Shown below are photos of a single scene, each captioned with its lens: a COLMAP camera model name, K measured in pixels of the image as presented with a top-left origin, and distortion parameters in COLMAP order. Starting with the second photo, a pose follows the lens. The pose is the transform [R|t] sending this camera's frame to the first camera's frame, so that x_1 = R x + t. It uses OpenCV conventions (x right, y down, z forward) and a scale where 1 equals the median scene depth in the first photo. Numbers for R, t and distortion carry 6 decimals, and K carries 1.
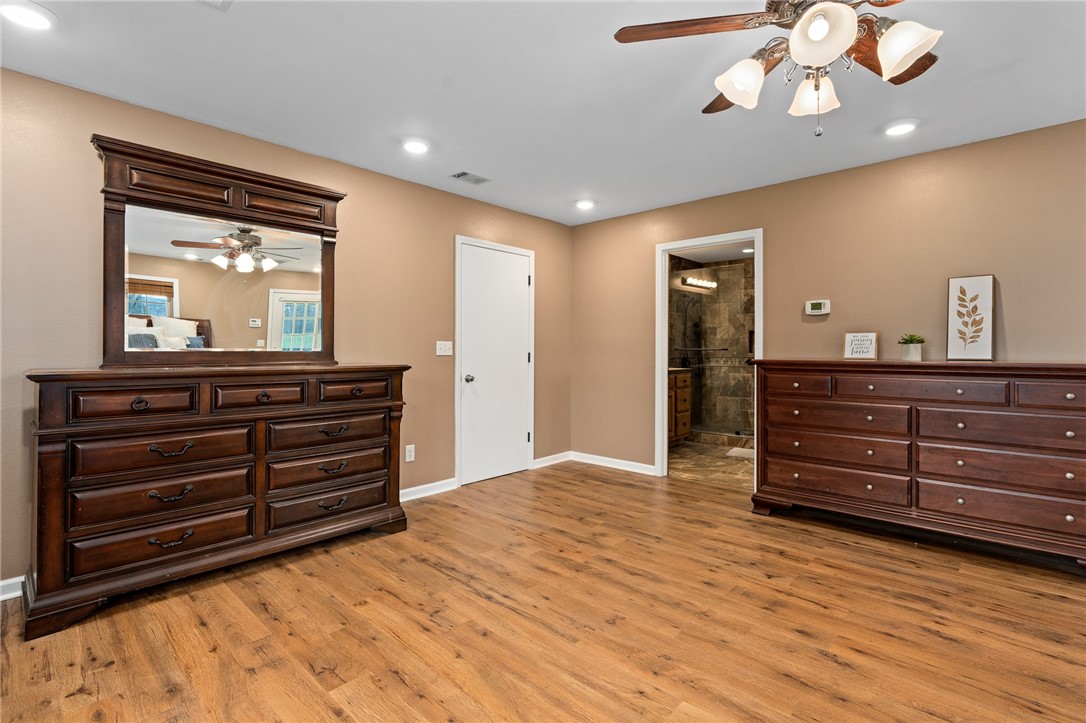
lens RADIAL K [[508.0, 0, 543.0], [0, 508.0, 349.6], [0, 0, 1]] dist [-0.005021, 0.000819]
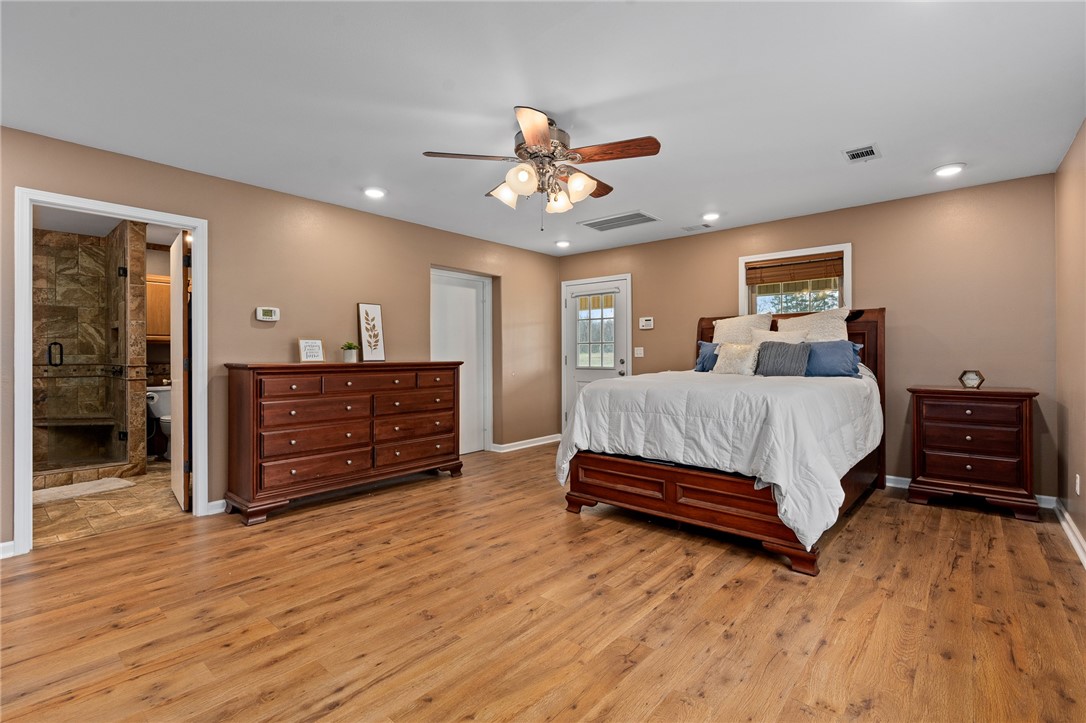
lens RADIAL K [[493.7, 0, 541.8], [0, 493.7, 356.4], [0, 0, 1]] dist [-0.012820, 0.004554]
pose [[-0.033019, -0.004862, 0.999443, -0.613305], [0.001725, 0.999986, 0.004921, 0.000722], [-0.999453, 0.001887, -0.033010, 0.565954]]
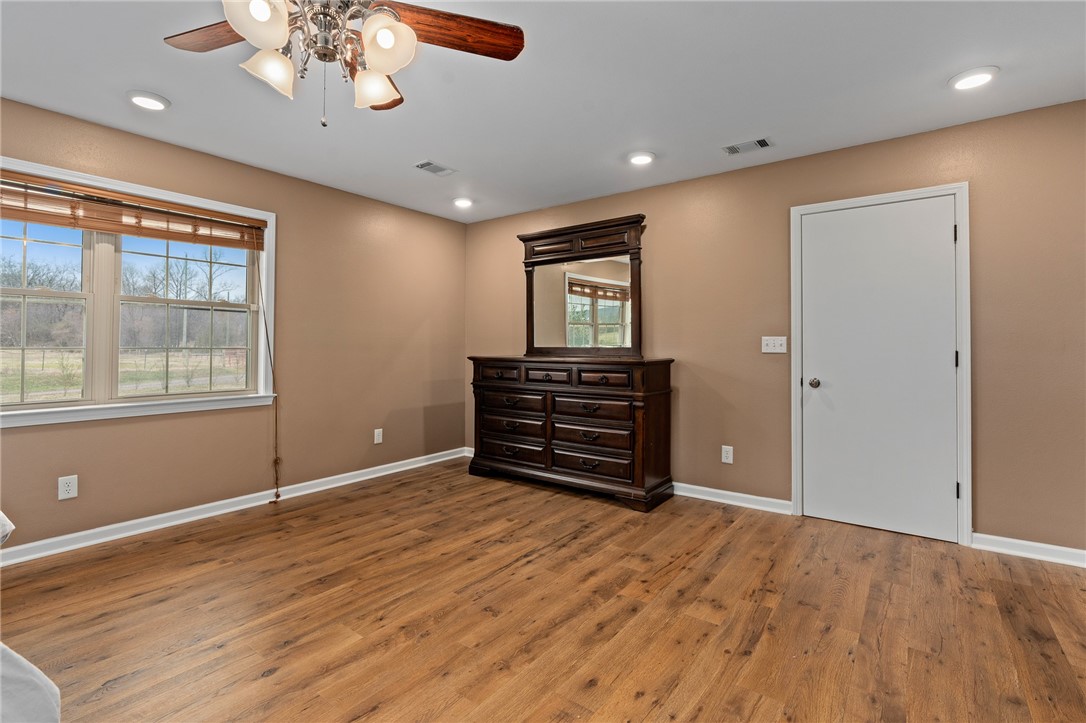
lens RADIAL K [[503.3, 0, 541.2], [0, 503.3, 337.2], [0, 0, 1]] dist [-0.007170, 0.000699]
pose [[0.104327, -0.017835, -0.994383, 0.826348], [-0.001152, 0.999836, -0.018053, 0.000786], [0.994542, 0.003029, 0.104290, 0.704037]]
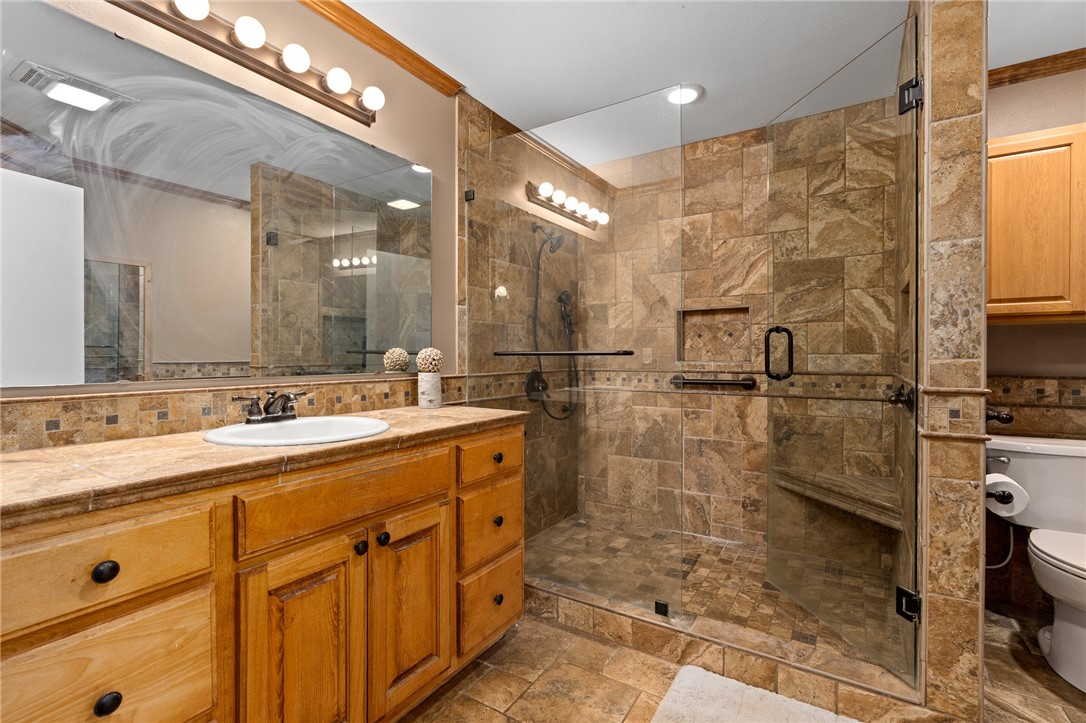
lens RADIAL K [[493.7, 0, 541.8], [0, 493.7, 356.4], [0, 0, 1]] dist [-0.012820, 0.004554]
pose [[0.984461, -0.001580, 0.175593, 0.500686], [0.000884, 0.999991, 0.004041, 0.000815], [-0.175598, -0.003823, 0.984454, 1.395948]]
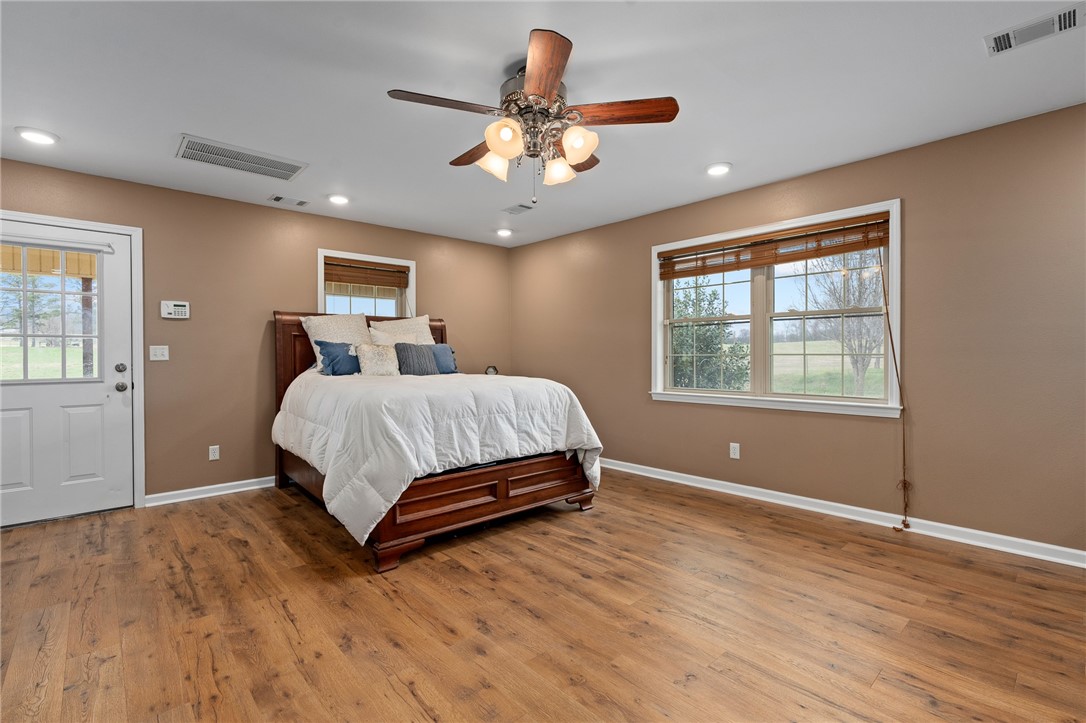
lens RADIAL K [[493.7, 0, 541.8], [0, 493.7, 356.4], [0, 0, 1]] dist [-0.012820, 0.004554]
pose [[-0.996409, 0.004450, 0.084555, 0.216630], [0.004578, 0.999989, 0.001318, 0.006087], [-0.084548, 0.001700, -0.996418, 1.282903]]
